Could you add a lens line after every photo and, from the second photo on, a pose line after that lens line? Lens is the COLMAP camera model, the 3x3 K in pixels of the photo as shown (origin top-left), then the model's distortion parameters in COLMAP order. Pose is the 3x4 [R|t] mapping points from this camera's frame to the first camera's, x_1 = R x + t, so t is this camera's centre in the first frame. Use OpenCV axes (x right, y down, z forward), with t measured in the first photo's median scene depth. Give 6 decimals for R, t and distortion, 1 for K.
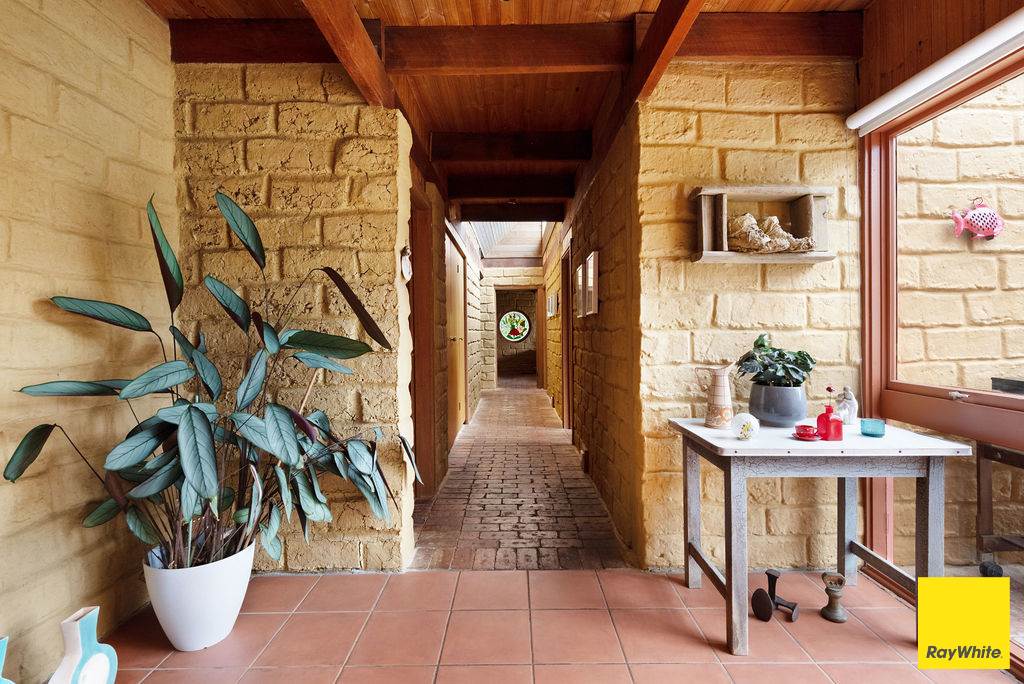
lens RADIAL K [[477.3, 0, 513.1], [0, 477.3, 340.3], [0, 0, 1]] dist [-0.000253, -0.000514]
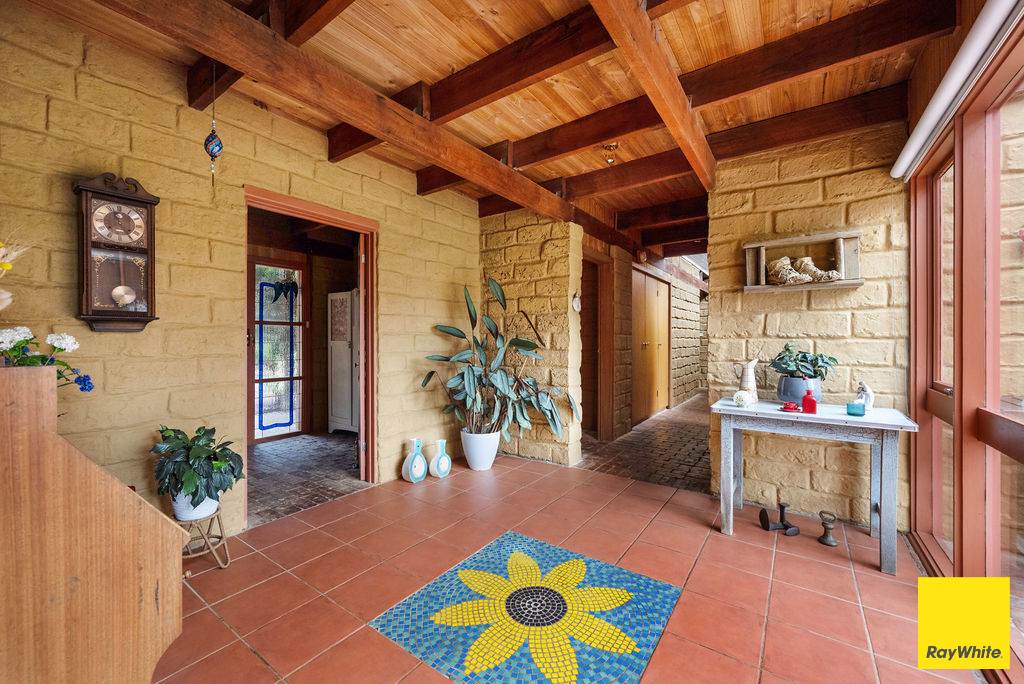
lens RADIAL K [[412.3, 0, 511.1], [0, 412.3, 340.2], [0, 0, 1]] dist [-0.000258, -0.000213]
pose [[0.810624, 0.005594, -0.585541, 0.532238], [-0.013966, 0.999855, -0.009782, 0.006584], [0.585401, 0.016108, 0.810584, -0.459971]]
